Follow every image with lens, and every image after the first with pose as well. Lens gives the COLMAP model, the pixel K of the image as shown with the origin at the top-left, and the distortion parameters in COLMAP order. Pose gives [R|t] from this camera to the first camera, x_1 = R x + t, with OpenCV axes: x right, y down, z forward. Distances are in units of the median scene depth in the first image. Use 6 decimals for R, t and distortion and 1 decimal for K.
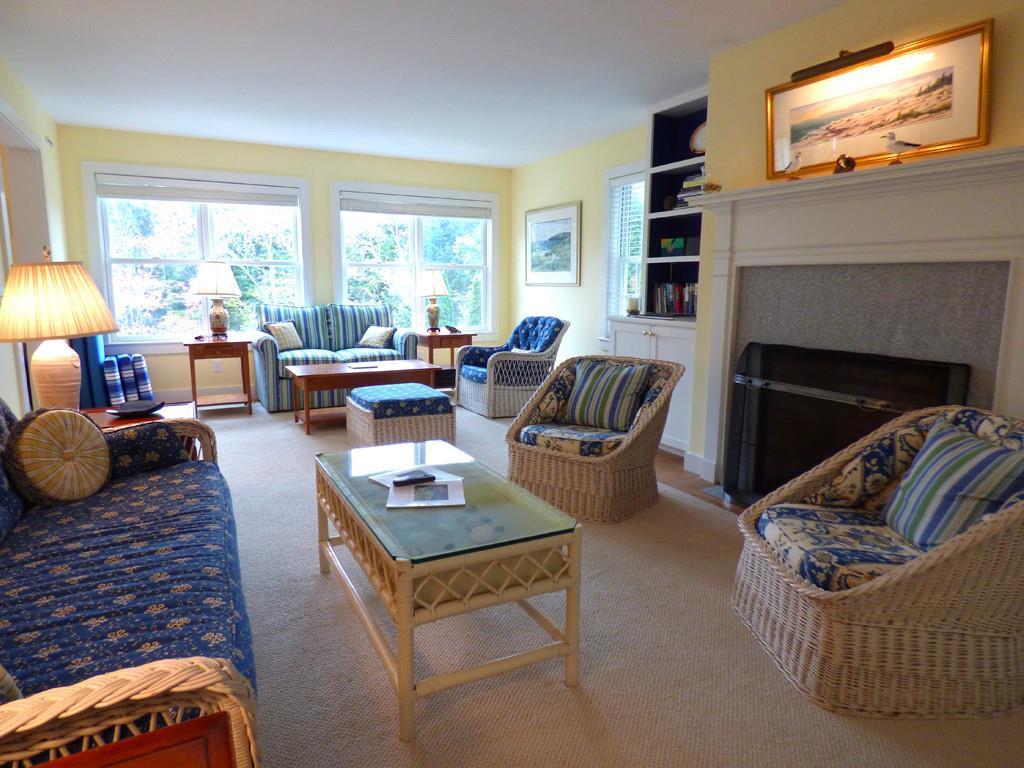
lens RADIAL K [[633.9, 0, 512.0], [0, 633.9, 384.0], [0, 0, 1]] dist [-0.003745, -0.002398]
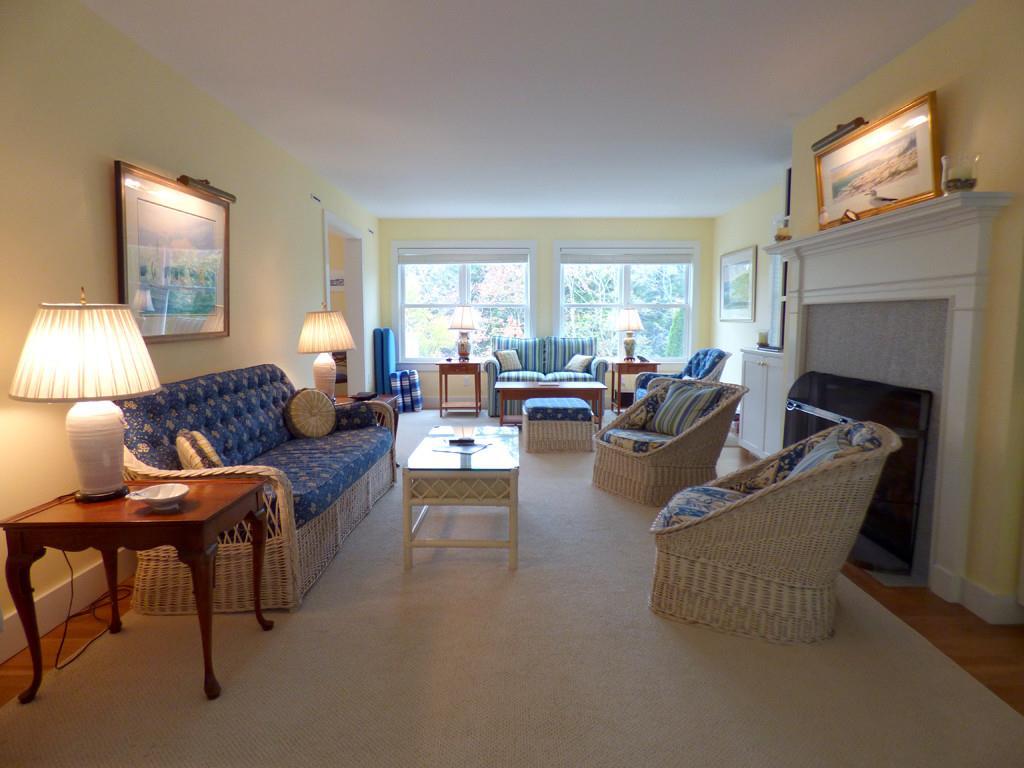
lens RADIAL K [[618.5, 0, 512.0], [0, 618.5, 384.0], [0, 0, 1]] dist [-0.006192, -0.000145]
pose [[0.880686, 0.042053, -0.471829, 0.413168], [-0.067023, 0.997093, -0.036232, 0.031583], [0.468934, 0.063532, 0.880945, -0.210096]]
